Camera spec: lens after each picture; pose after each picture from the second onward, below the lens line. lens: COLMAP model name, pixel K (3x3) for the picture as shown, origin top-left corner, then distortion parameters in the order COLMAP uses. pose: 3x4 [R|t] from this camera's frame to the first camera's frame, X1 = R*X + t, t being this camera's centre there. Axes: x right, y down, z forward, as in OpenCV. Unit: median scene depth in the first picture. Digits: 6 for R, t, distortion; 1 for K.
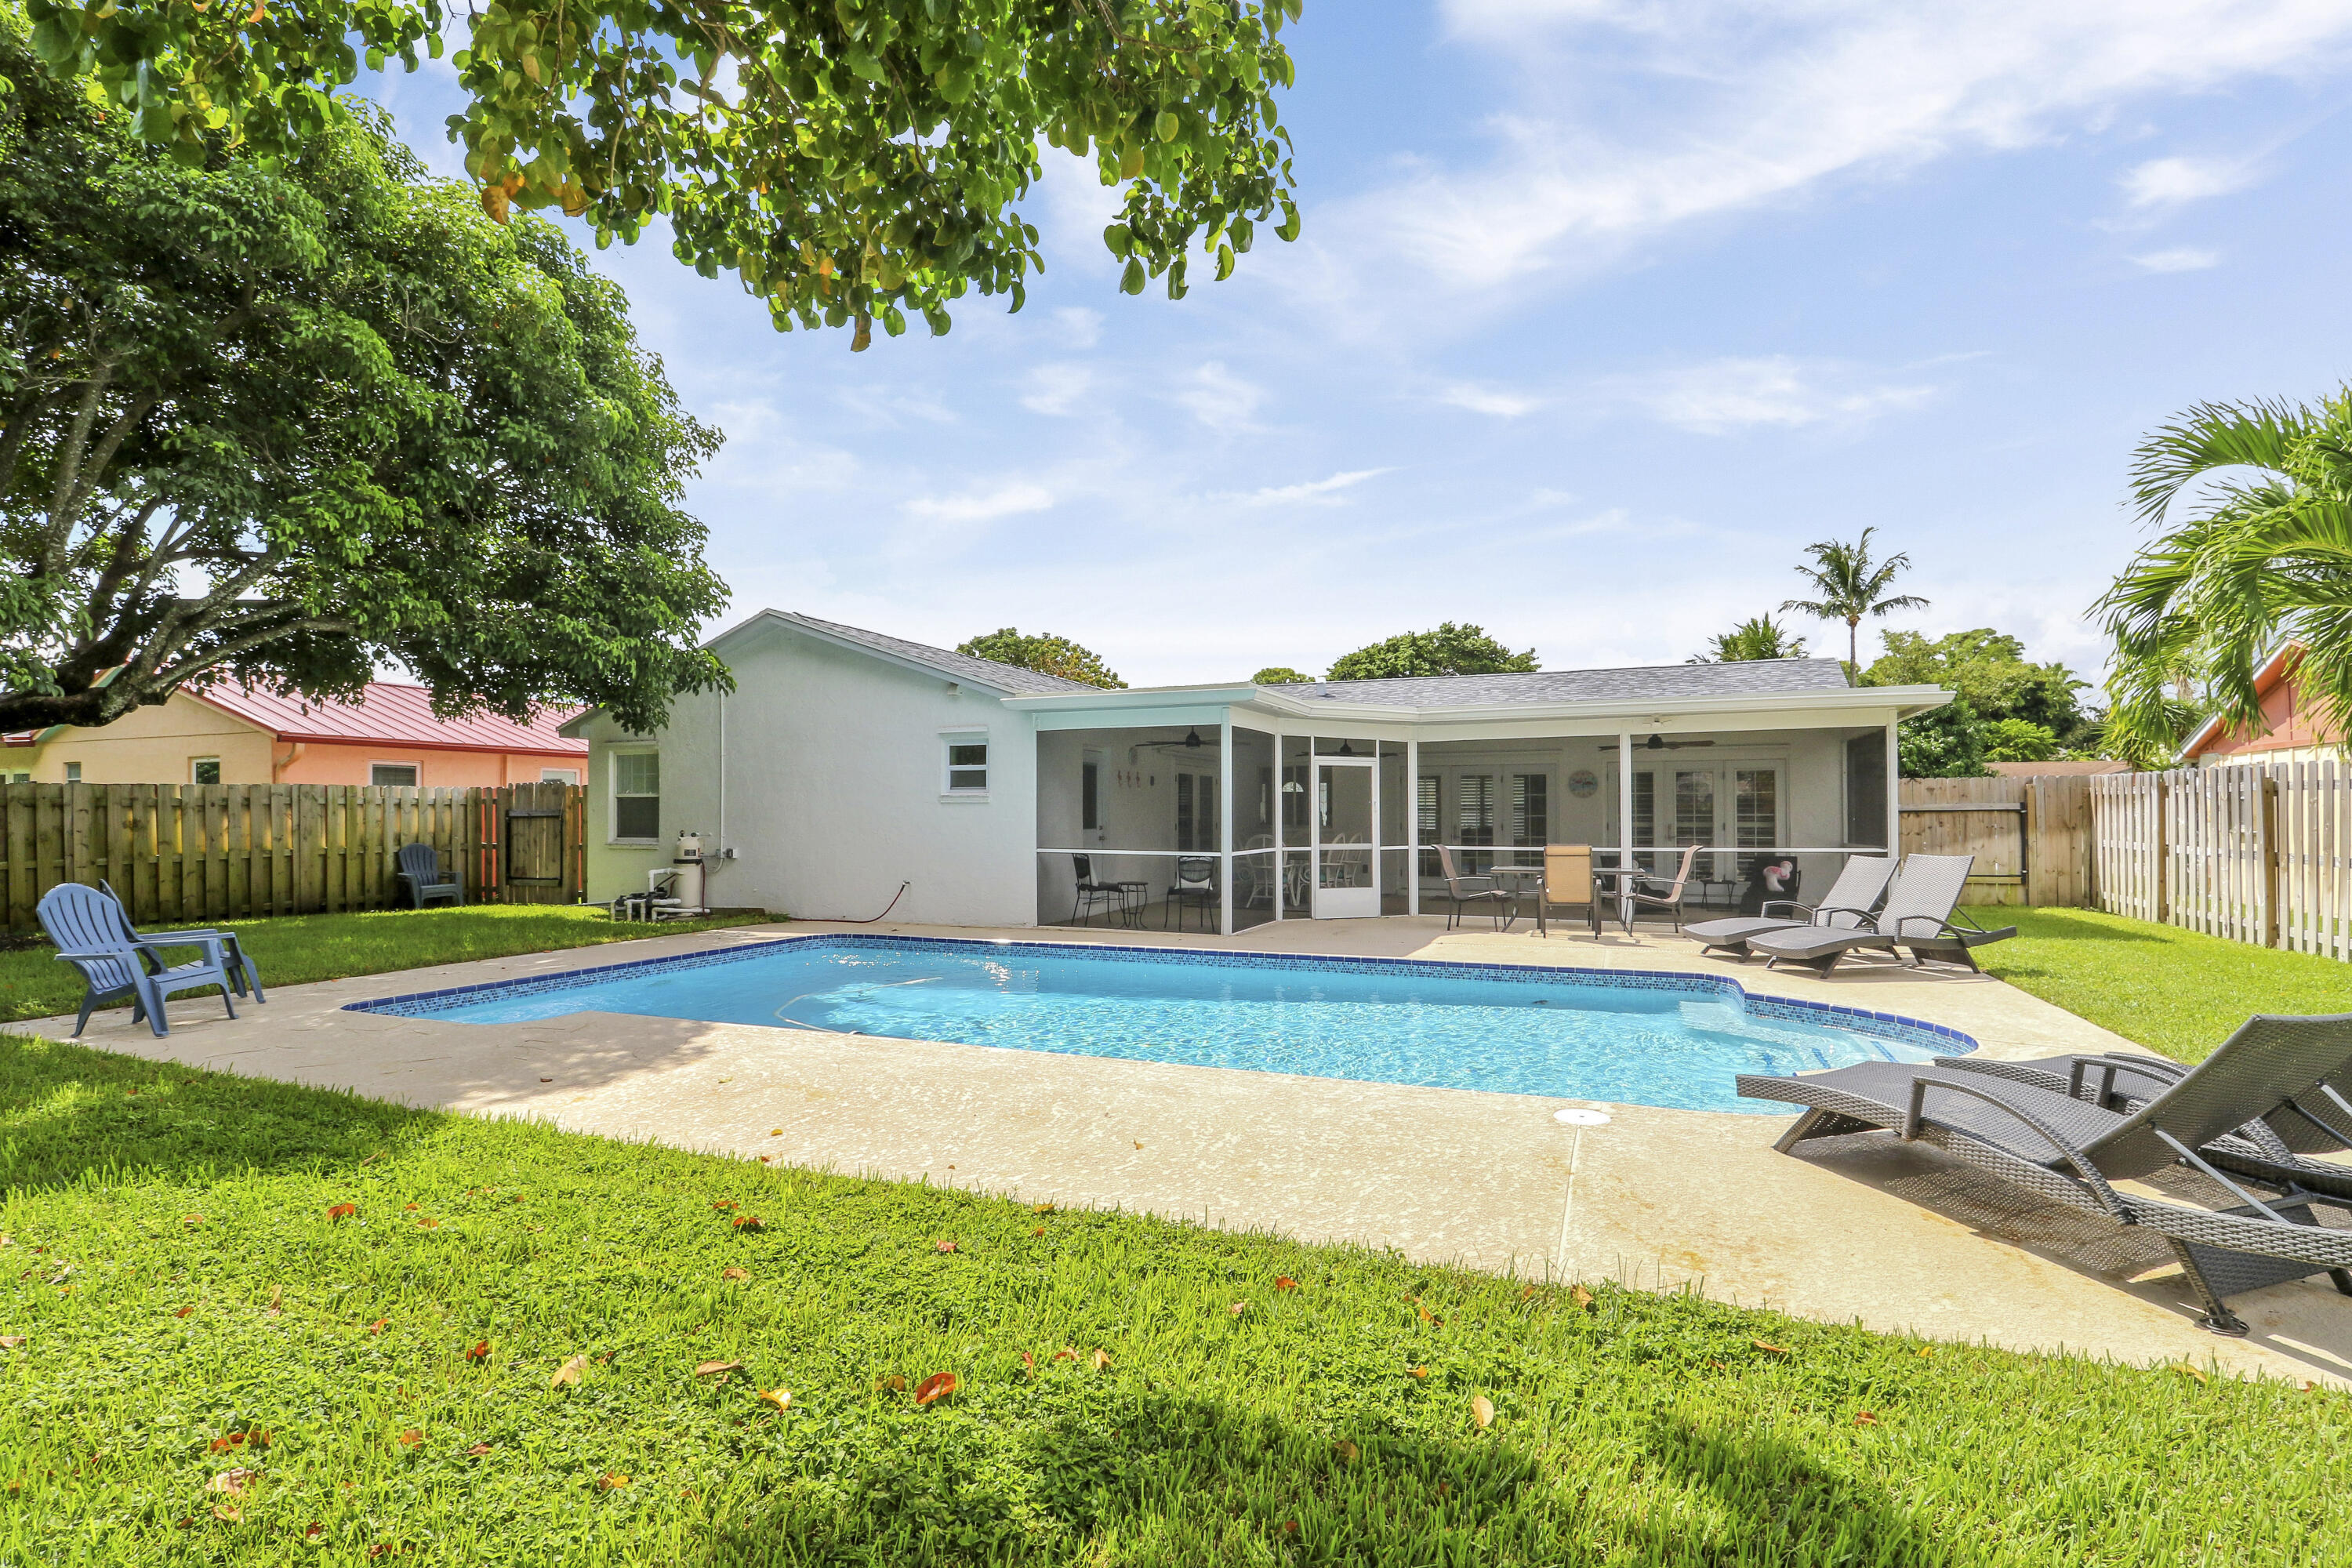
lens RADIAL K [[1090.5, 0, 1141.1], [0, 1090.5, 844.1], [0, 0, 1]] dist [-0.004888, -0.004472]
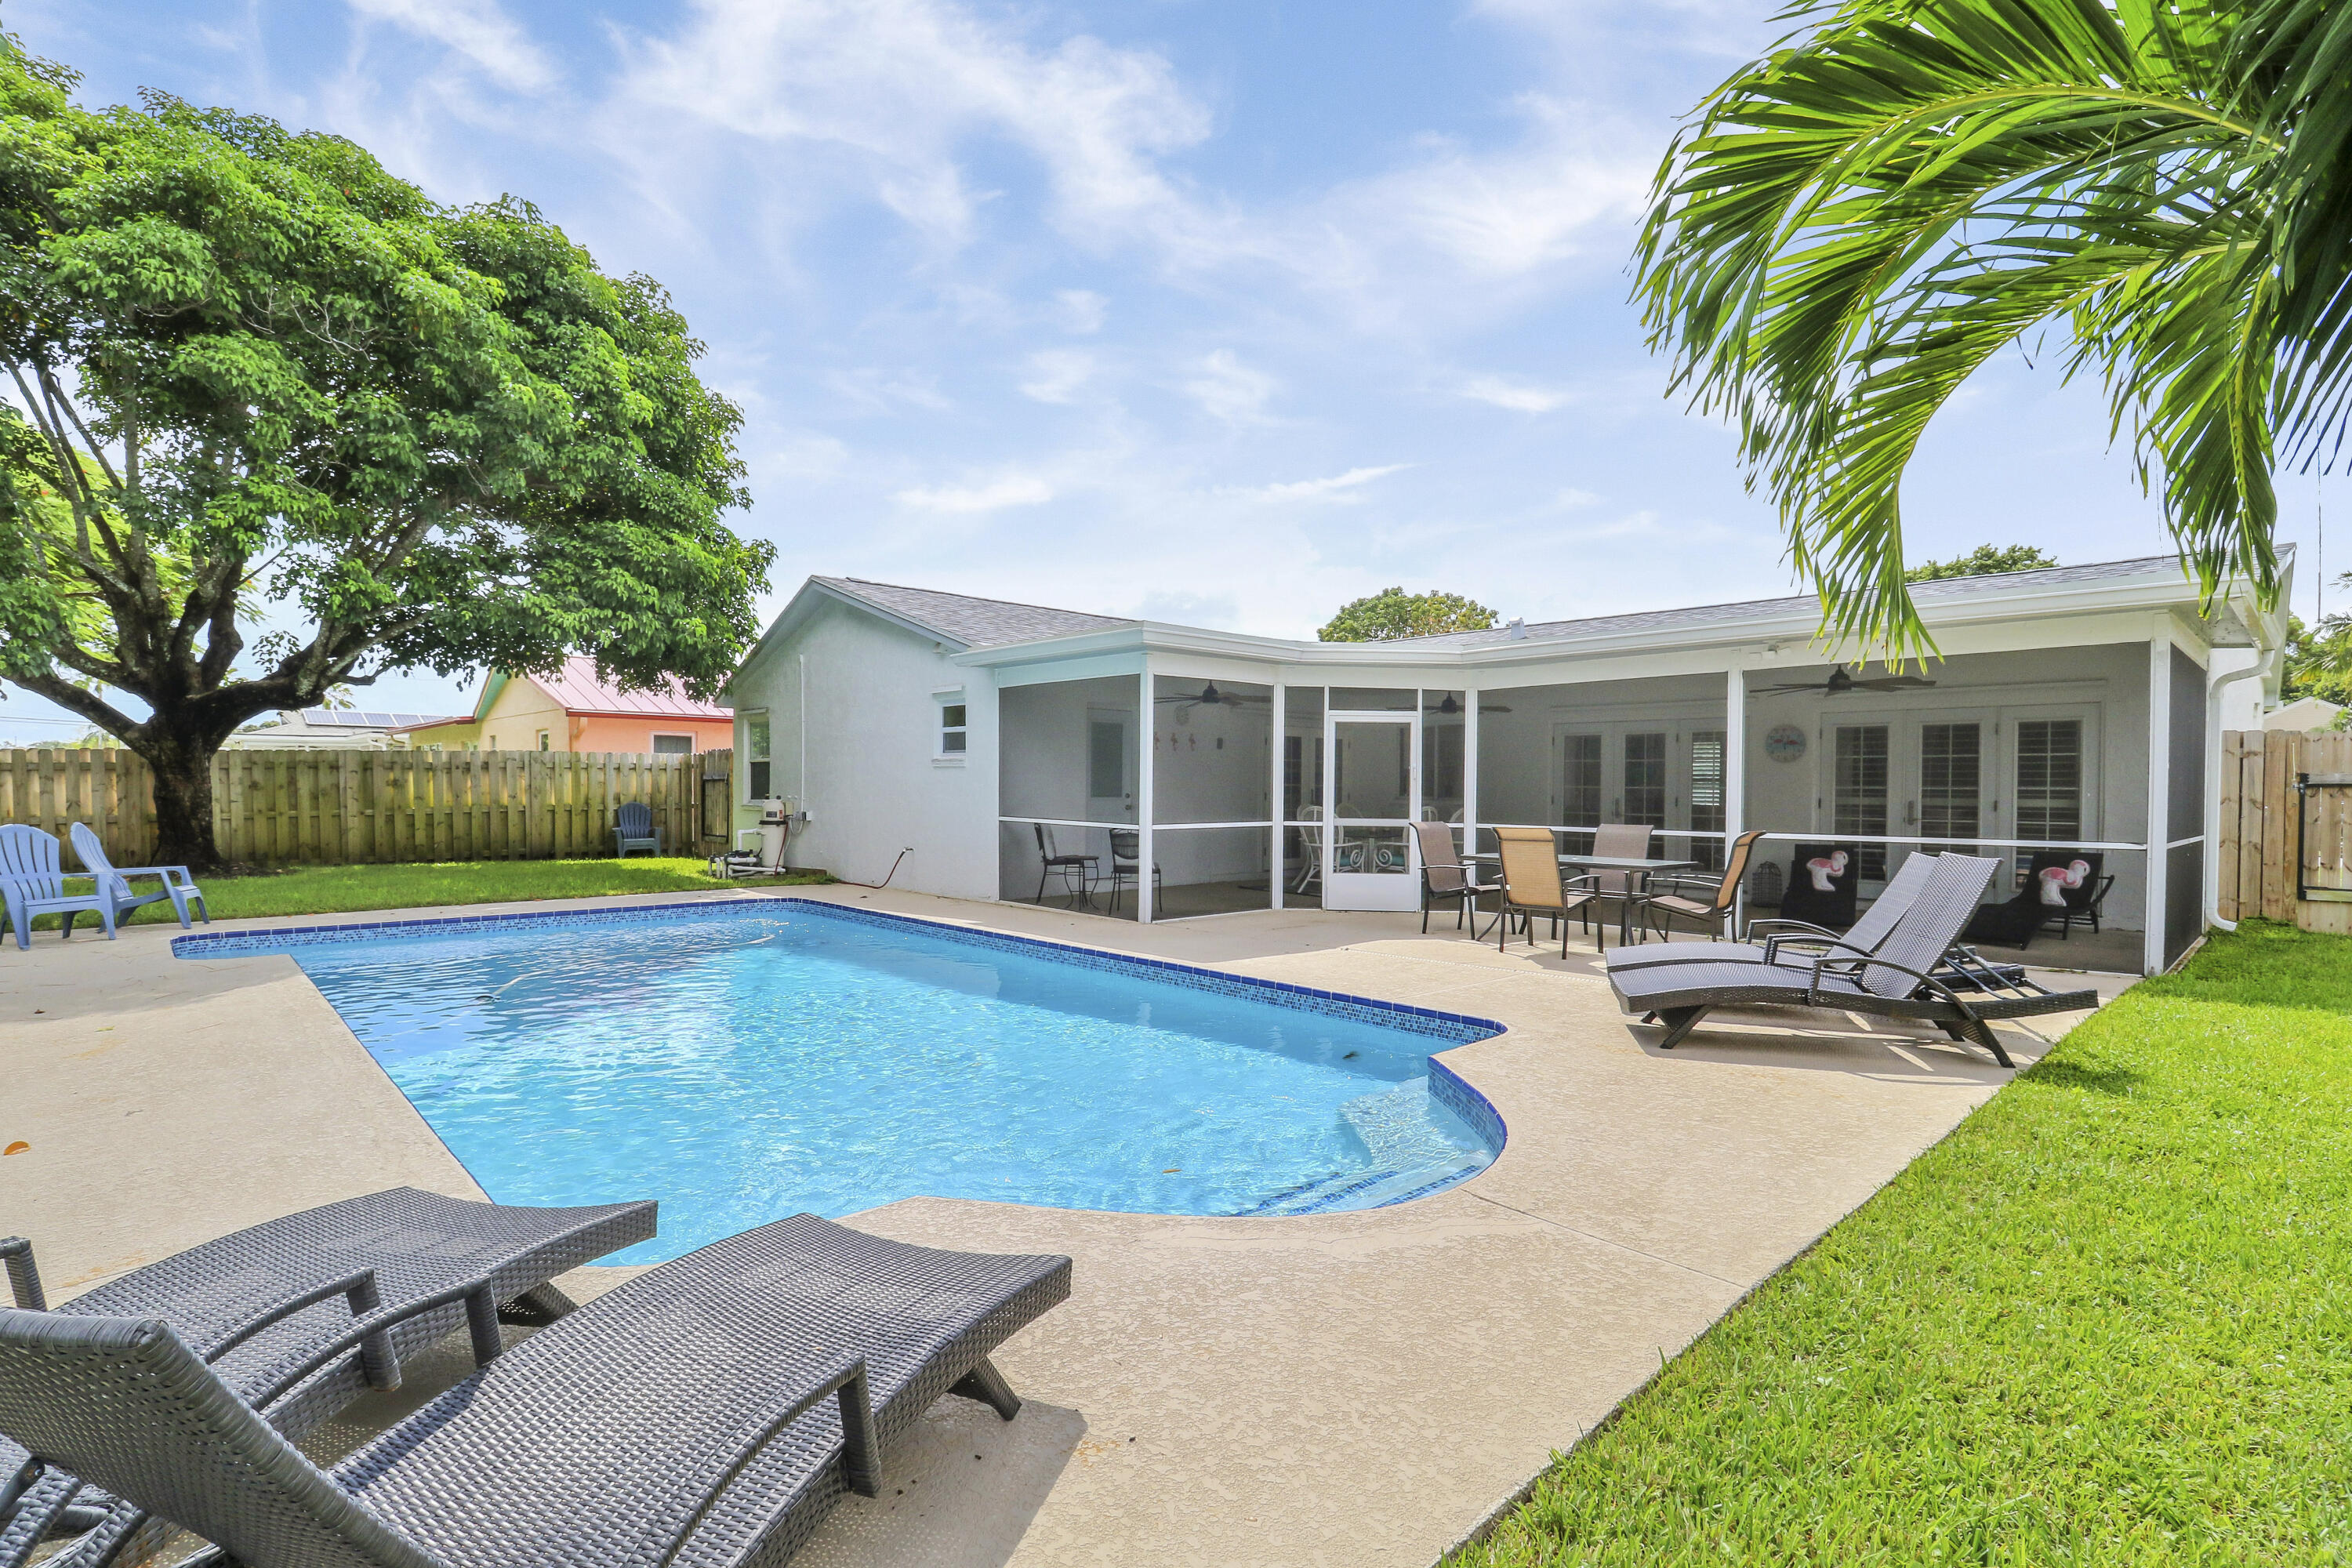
lens RADIAL K [[1090.5, 0, 1158.5], [0, 1090.5, 851.0], [0, 0, 1]] dist [-0.004888, -0.004472]
pose [[0.912863, 0.033069, -0.406925, 0.365815], [-0.019419, 0.999103, 0.037630, -0.003600], [0.407804, -0.026449, 0.912686, 0.191114]]
